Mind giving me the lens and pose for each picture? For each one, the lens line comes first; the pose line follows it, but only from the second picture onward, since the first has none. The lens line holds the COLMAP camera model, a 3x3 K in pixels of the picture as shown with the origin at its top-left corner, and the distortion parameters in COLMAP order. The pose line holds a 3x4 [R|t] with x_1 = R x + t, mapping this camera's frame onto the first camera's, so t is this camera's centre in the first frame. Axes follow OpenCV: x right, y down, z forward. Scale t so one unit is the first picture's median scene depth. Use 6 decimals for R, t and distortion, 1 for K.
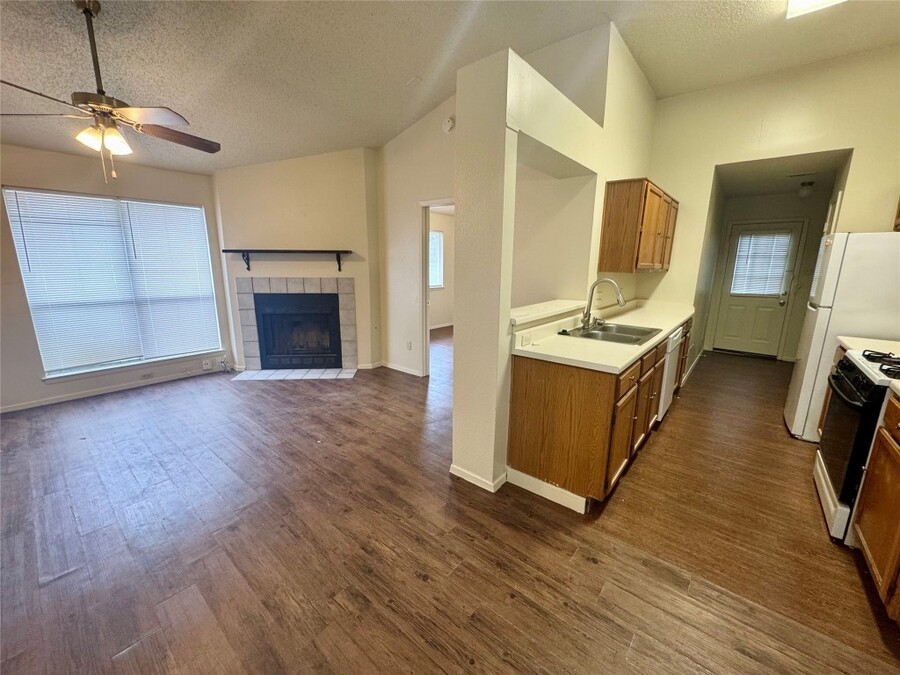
lens RADIAL K [[359.8, 0, 449.1], [0, 359.8, 338.1], [0, 0, 1]] dist [-0.005441, 0.000840]
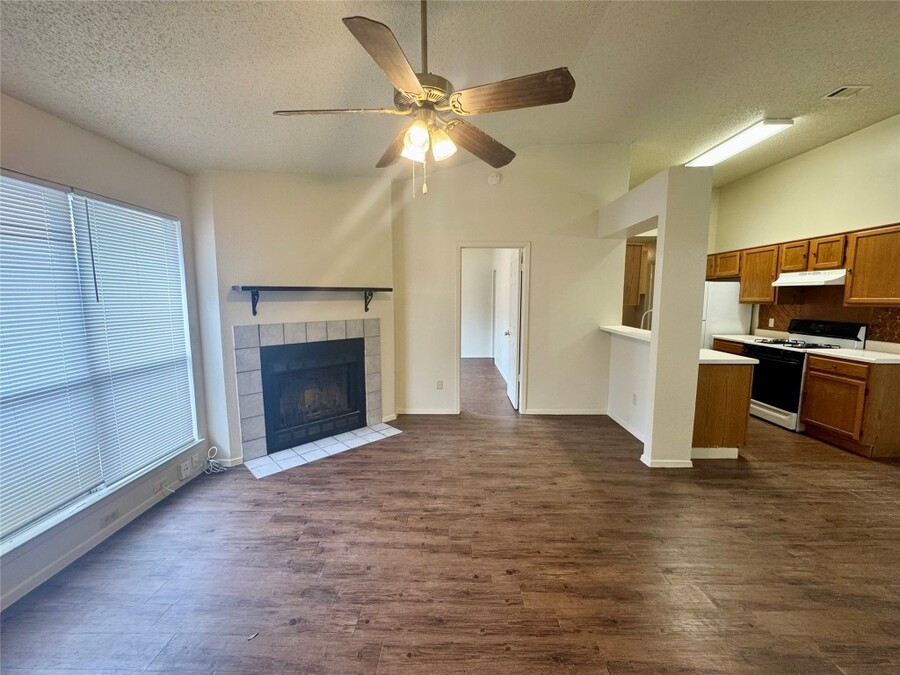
lens RADIAL K [[359.8, 0, 448.0], [0, 359.8, 337.7], [0, 0, 1]] dist [-0.005441, 0.000840]
pose [[0.779184, -0.081648, 0.621454, -1.082566], [0.138305, 0.989438, -0.043413, -0.095048], [-0.611346, 0.119777, 0.782247, 0.345903]]
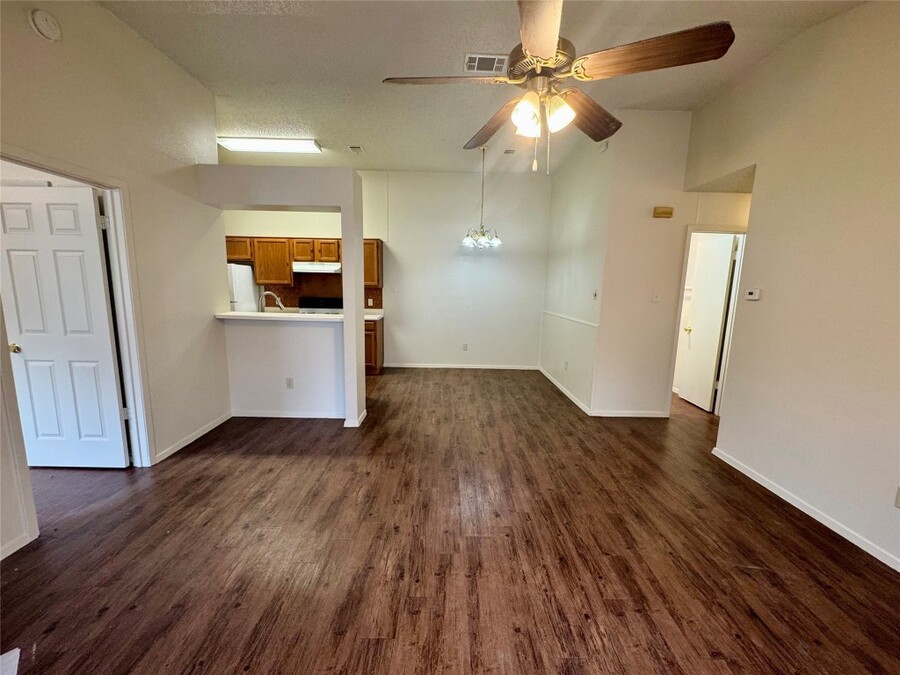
lens RADIAL K [[359.8, 0, 449.4], [0, 359.8, 338.7], [0, 0, 1]] dist [-0.005441, 0.000840]
pose [[-0.647265, -0.137086, 0.749837, -1.086626], [0.131377, 0.948913, 0.286888, -0.284453], [-0.750858, 0.284204, -0.596188, 1.270487]]
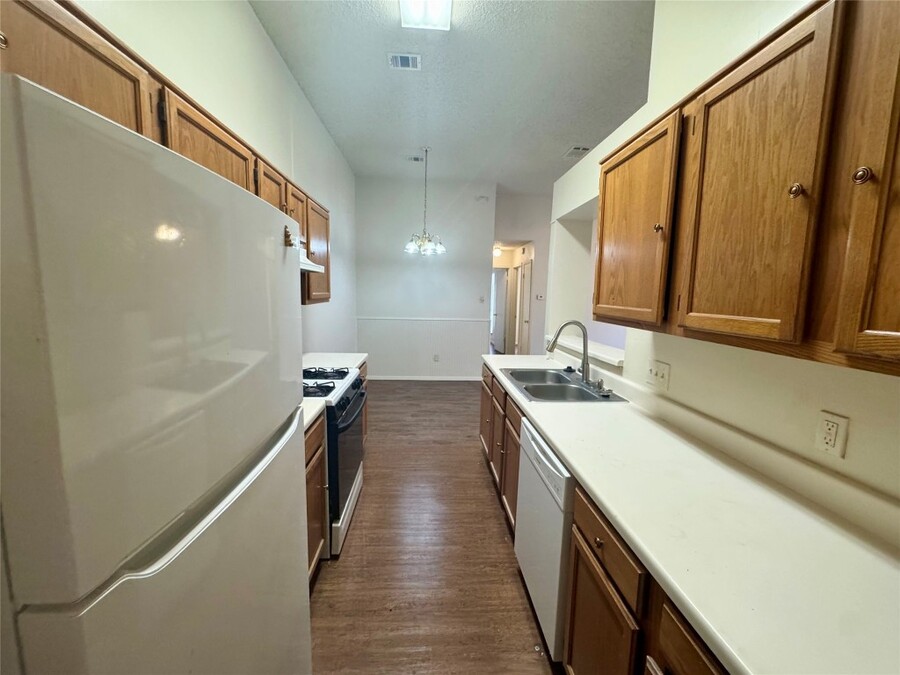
lens RADIAL K [[359.8, 0, 449.2], [0, 359.8, 335.9], [0, 0, 1]] dist [-0.005441, 0.000840]
pose [[-0.729687, 0.053854, -0.681657, 1.133109], [-0.172578, 0.950116, 0.259802, -0.280388], [0.661644, 0.307213, -0.683993, 1.307936]]
